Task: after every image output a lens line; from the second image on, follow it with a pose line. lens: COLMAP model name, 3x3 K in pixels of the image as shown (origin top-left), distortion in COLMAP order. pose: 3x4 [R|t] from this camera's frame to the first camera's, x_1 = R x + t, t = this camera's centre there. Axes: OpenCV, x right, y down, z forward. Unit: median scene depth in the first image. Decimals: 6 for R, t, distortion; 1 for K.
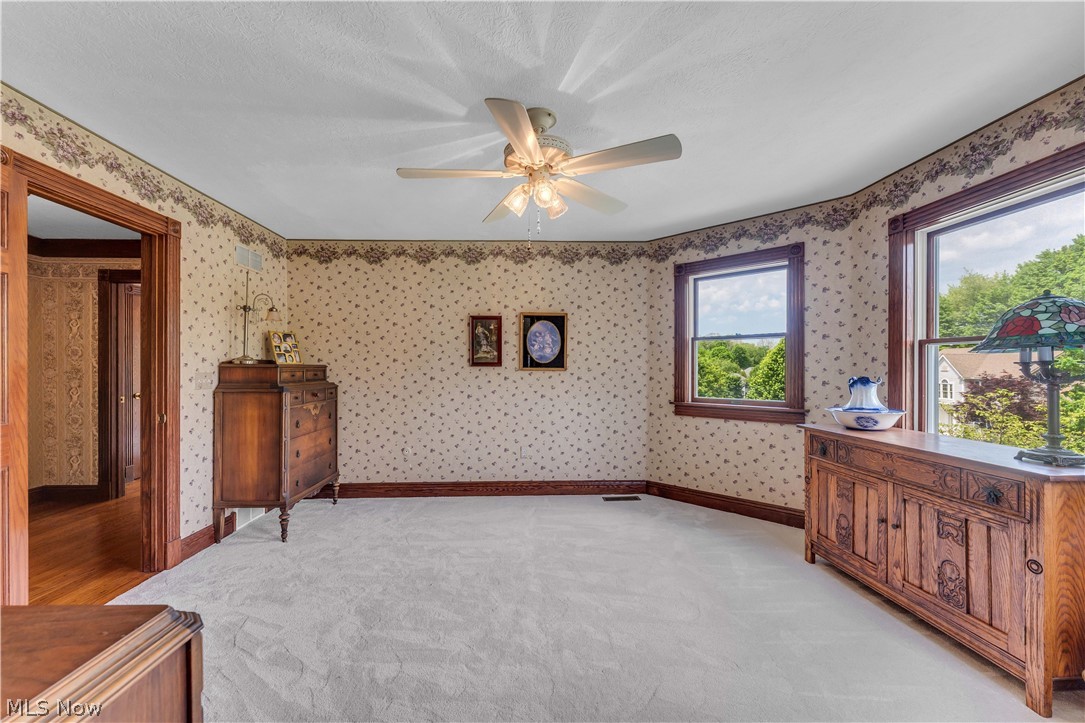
lens RADIAL K [[434.8, 0, 535.3], [0, 434.8, 365.9], [0, 0, 1]] dist [-0.004321, -0.000558]
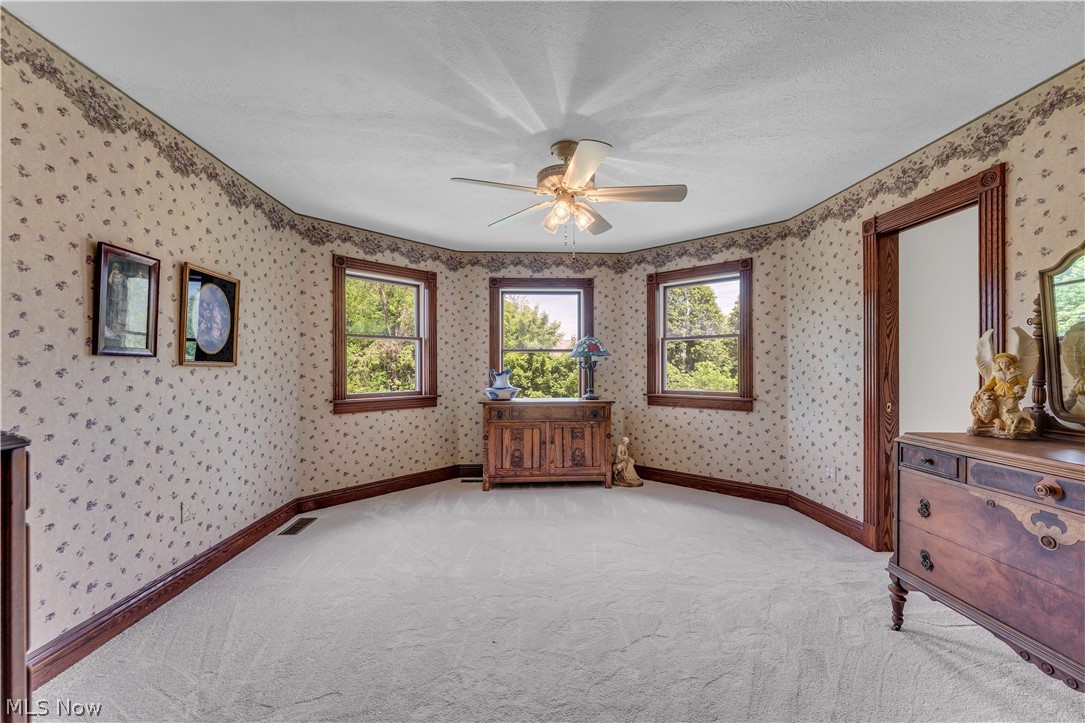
lens RADIAL K [[434.8, 0, 534.5], [0, 434.8, 366.1], [0, 0, 1]] dist [-0.004321, -0.000558]
pose [[-0.010952, 0.007572, 0.999911, -0.625825], [0.000570, 0.999971, -0.007566, 0.016405], [-0.999940, 0.000487, -0.010956, 0.585845]]
